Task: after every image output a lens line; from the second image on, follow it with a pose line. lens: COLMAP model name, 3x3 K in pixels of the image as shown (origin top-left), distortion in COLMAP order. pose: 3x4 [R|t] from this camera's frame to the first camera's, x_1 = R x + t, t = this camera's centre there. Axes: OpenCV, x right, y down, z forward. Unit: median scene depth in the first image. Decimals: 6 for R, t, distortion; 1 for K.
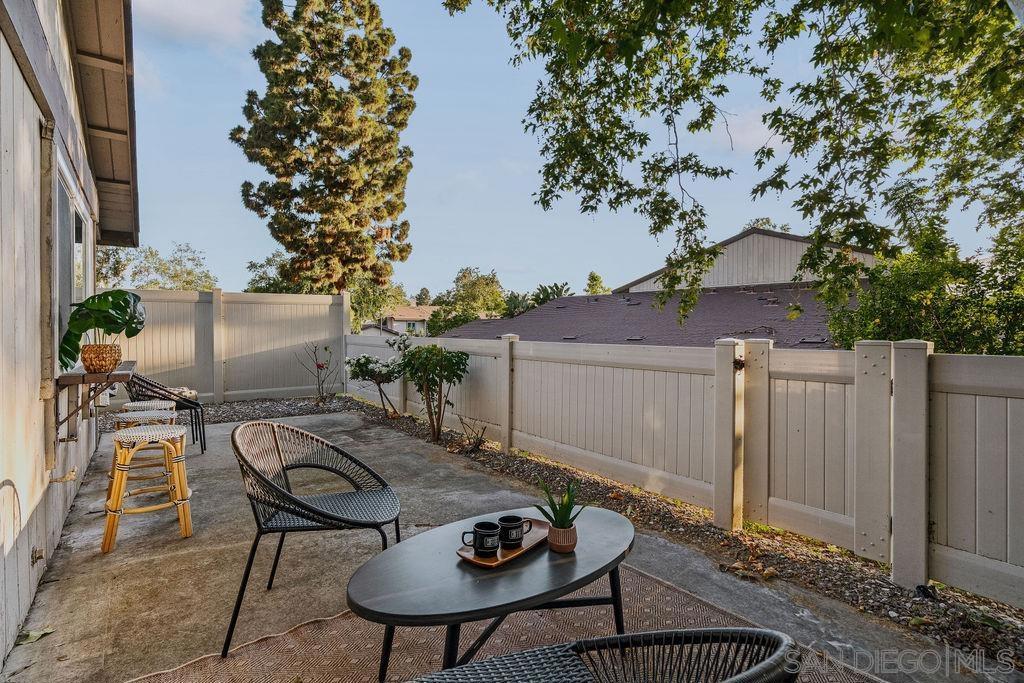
lens RADIAL K [[470.4, 0, 512.0], [0, 470.4, 341.5], [0, 0, 1]] dist [-0.017672, 0.000396]
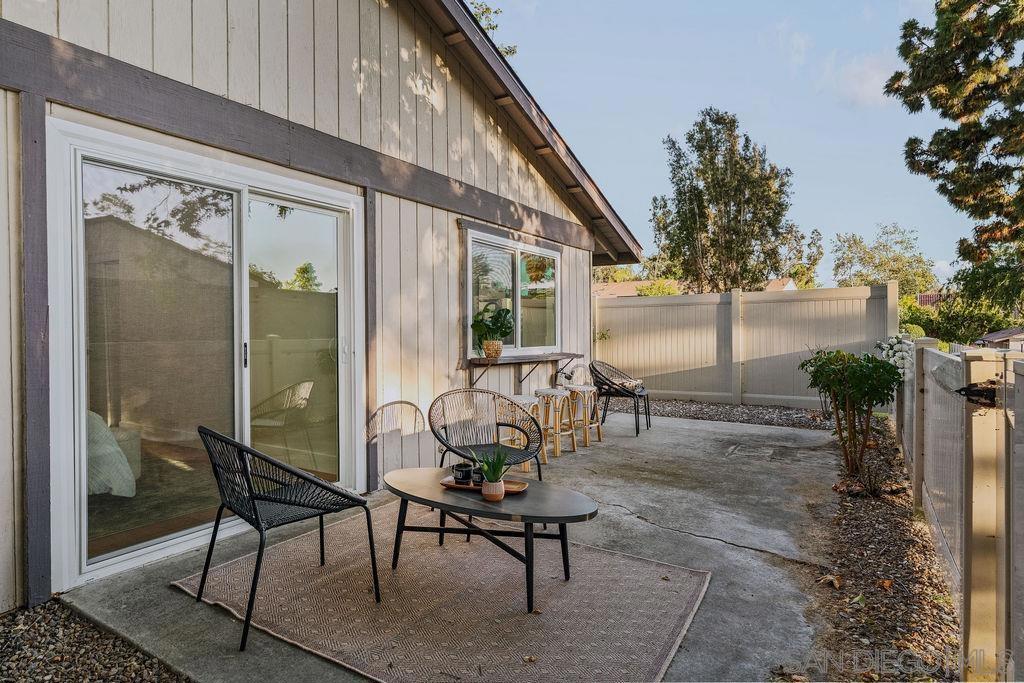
lens RADIAL K [[592.9, 0, 512.0], [0, 592.9, 341.5], [0, 0, 1]] dist [0.002964, 0.000819]
pose [[0.362559, 0.014223, -0.931852, 0.131064], [-0.018489, 0.999797, 0.008066, -0.001397], [0.931777, 0.014305, 0.362748, 0.033321]]
